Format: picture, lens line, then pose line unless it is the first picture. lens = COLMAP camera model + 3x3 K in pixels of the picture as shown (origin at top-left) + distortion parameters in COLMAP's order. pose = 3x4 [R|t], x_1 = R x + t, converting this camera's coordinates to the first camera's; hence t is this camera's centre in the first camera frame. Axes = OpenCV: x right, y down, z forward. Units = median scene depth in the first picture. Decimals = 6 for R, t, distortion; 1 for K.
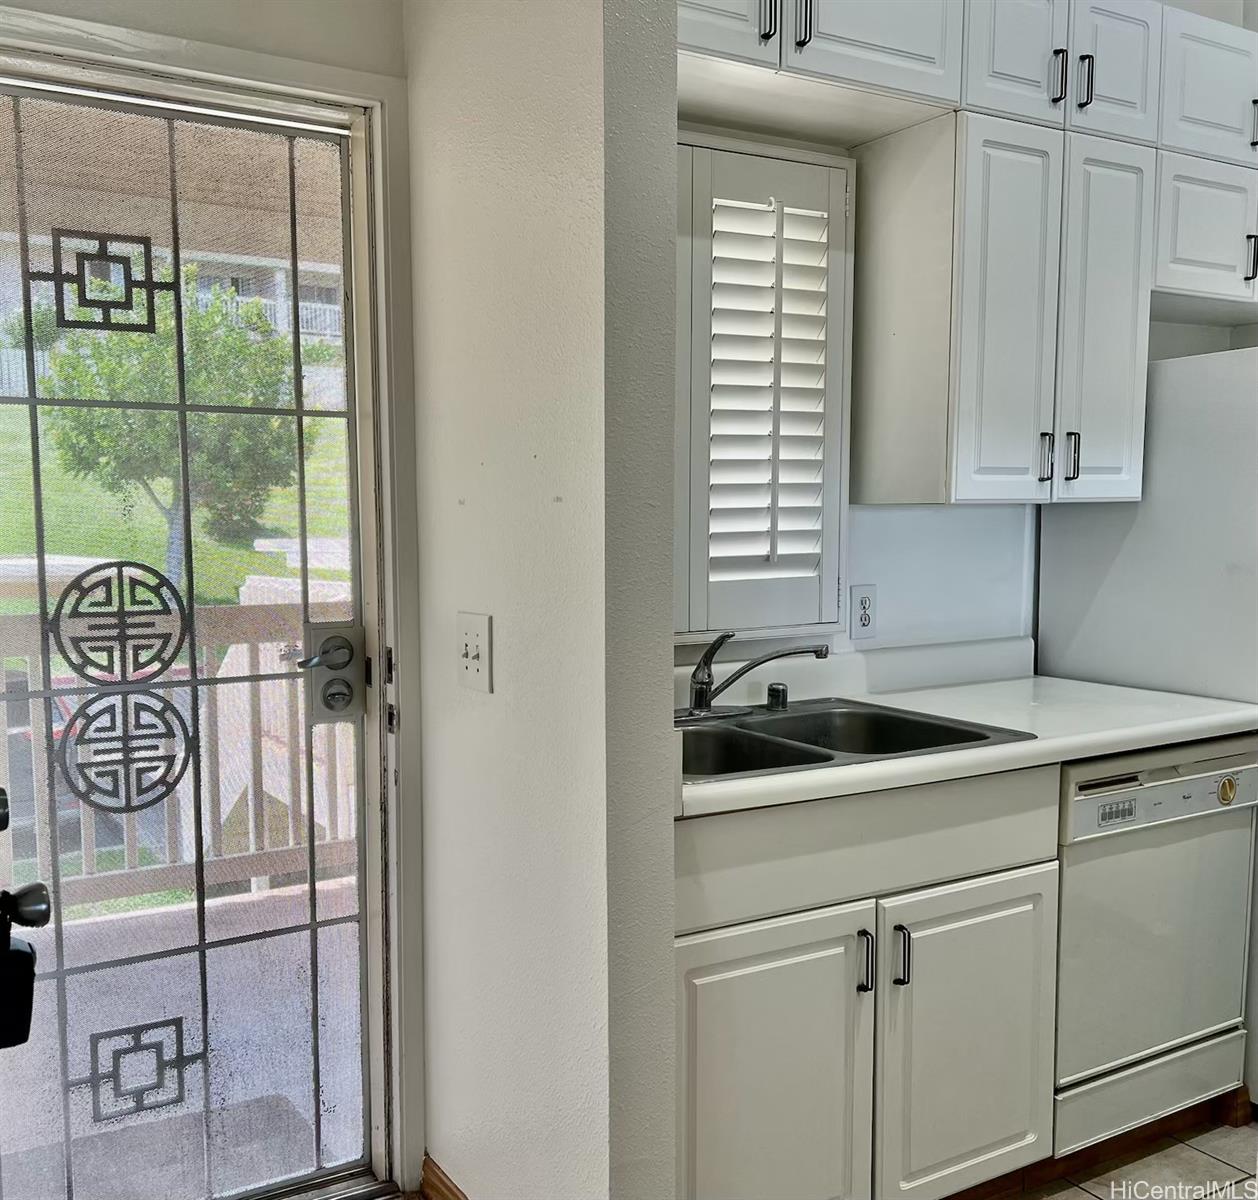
lens RADIAL K [[1219.2, 0, 555.4], [0, 1219.2, 622.4], [0, 0, 1]] dist [0.015460, 0.003213]
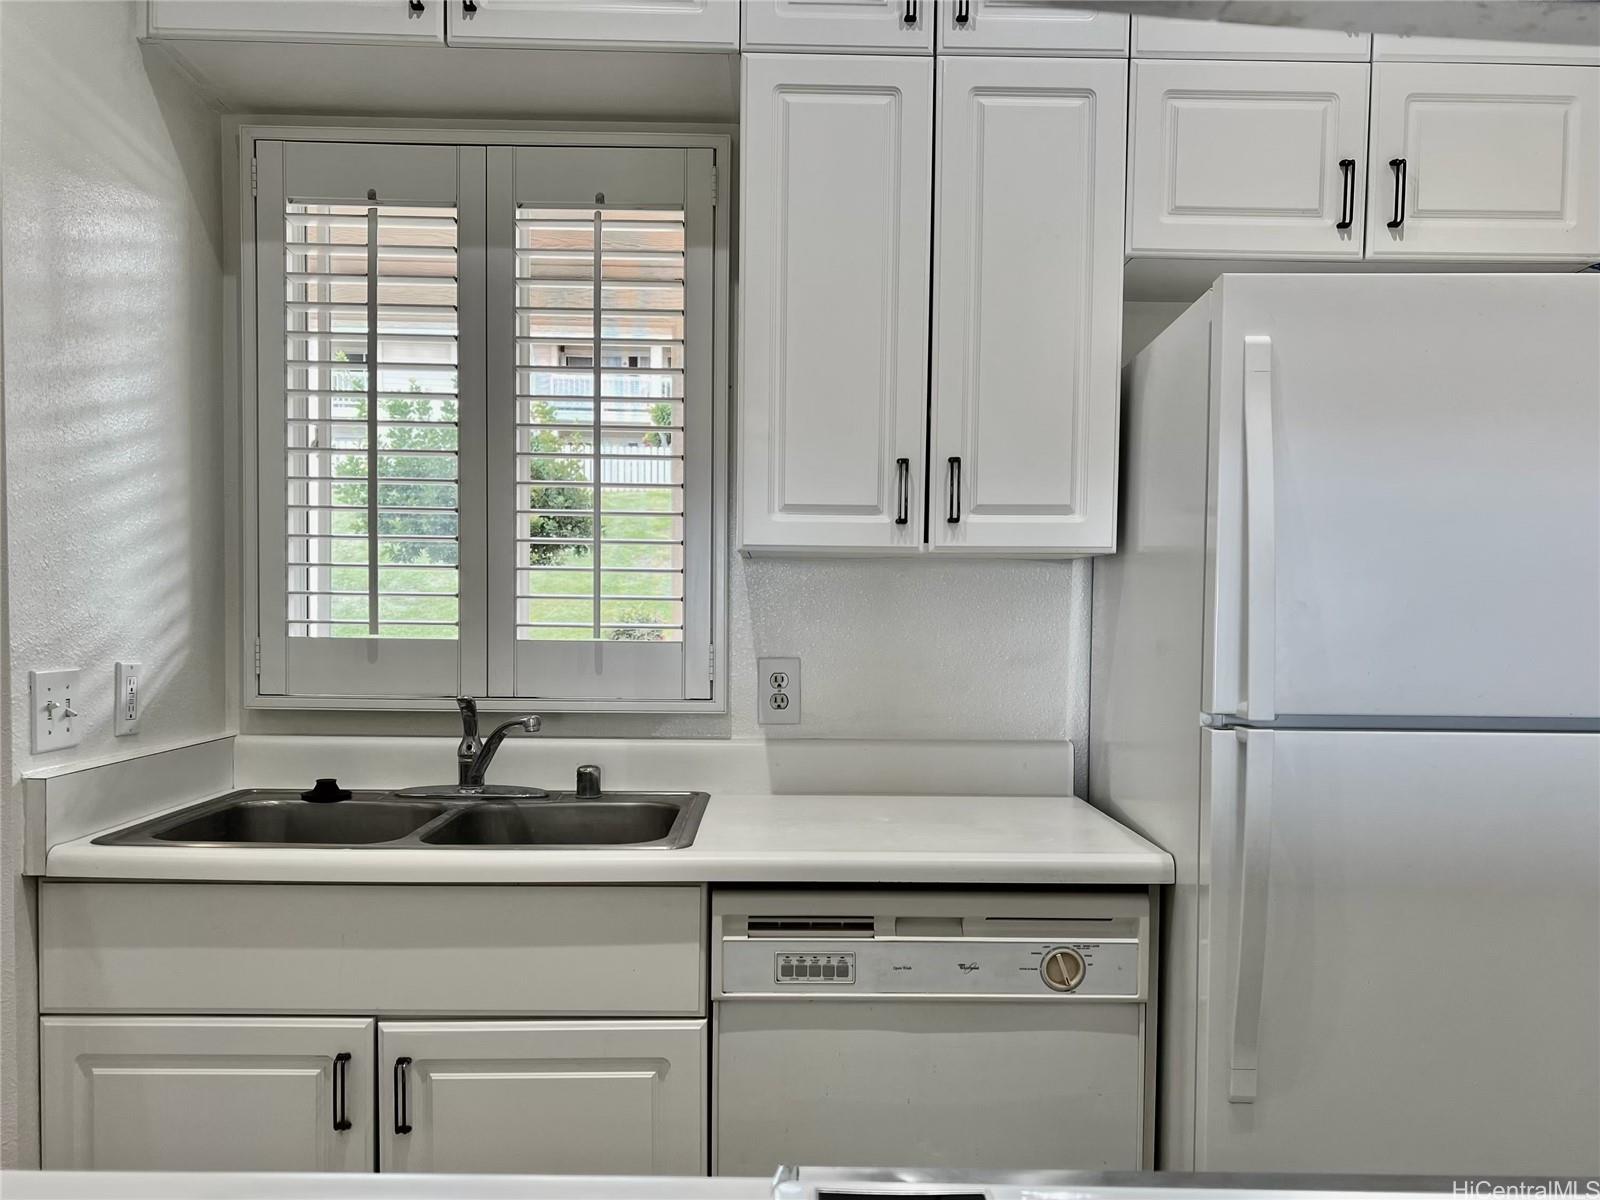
lens RADIAL K [[1315.6, 0, 803.6], [0, 1315.6, 659.9], [0, 0, 1]] dist [0.067412, -0.047949]
pose [[0.884128, 0.033894, -0.466014, 0.815063], [-0.062094, 0.997042, -0.045290, 0.009374], [0.463101, 0.068978, 0.883617, 0.297533]]
